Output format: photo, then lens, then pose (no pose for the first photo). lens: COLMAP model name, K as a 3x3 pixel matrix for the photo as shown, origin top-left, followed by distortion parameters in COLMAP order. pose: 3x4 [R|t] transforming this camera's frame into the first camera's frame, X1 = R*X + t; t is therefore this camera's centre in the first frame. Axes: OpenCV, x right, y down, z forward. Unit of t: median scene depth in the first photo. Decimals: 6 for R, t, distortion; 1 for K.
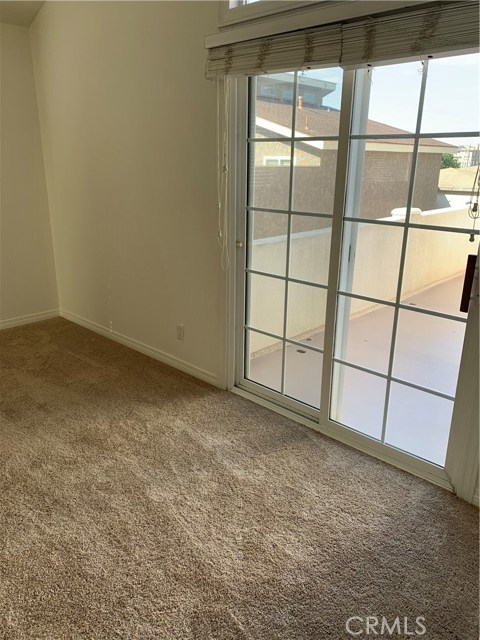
lens RADIAL K [[490.1, 0, 240.0], [0, 490.1, 320.0], [0, 0, 1]] dist [0.033063, -0.011075]
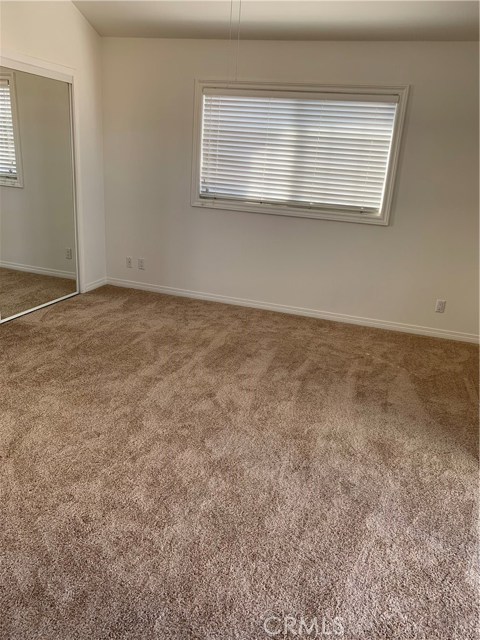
lens RADIAL K [[490.1, 0, 240.0], [0, 490.1, 320.0], [0, 0, 1]] dist [0.033063, -0.011075]
pose [[0.450190, 0.301660, -0.840435, 0.380454], [-0.337829, 0.928786, 0.152410, -0.063642], [0.826560, 0.215310, 0.520039, 0.198567]]
